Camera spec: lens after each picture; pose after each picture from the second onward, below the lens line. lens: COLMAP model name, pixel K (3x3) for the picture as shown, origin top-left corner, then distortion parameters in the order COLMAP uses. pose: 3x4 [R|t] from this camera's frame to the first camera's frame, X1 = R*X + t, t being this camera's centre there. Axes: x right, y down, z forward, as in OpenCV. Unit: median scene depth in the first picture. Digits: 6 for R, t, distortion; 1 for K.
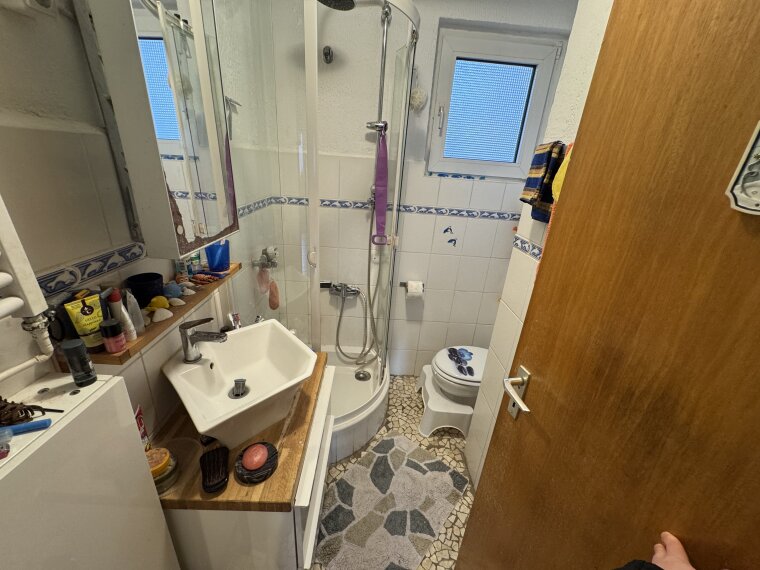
lens RADIAL K [[303.0, 0, 380.7], [0, 303.0, 286.8], [0, 0, 1]] dist [0.000687, 0.000256]
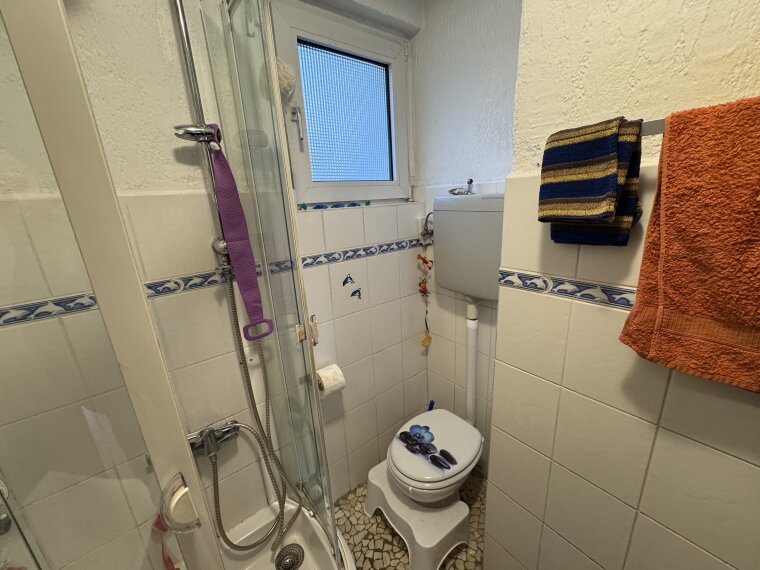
lens RADIAL K [[303.0, 0, 379.3], [0, 303.0, 286.1], [0, 0, 1]] dist [0.000687, 0.000256]
pose [[0.786289, -0.277322, 0.552125, -0.113163], [0.331272, 0.943533, 0.002151, -0.154990], [-0.521545, 0.181212, 0.833759, 0.389137]]
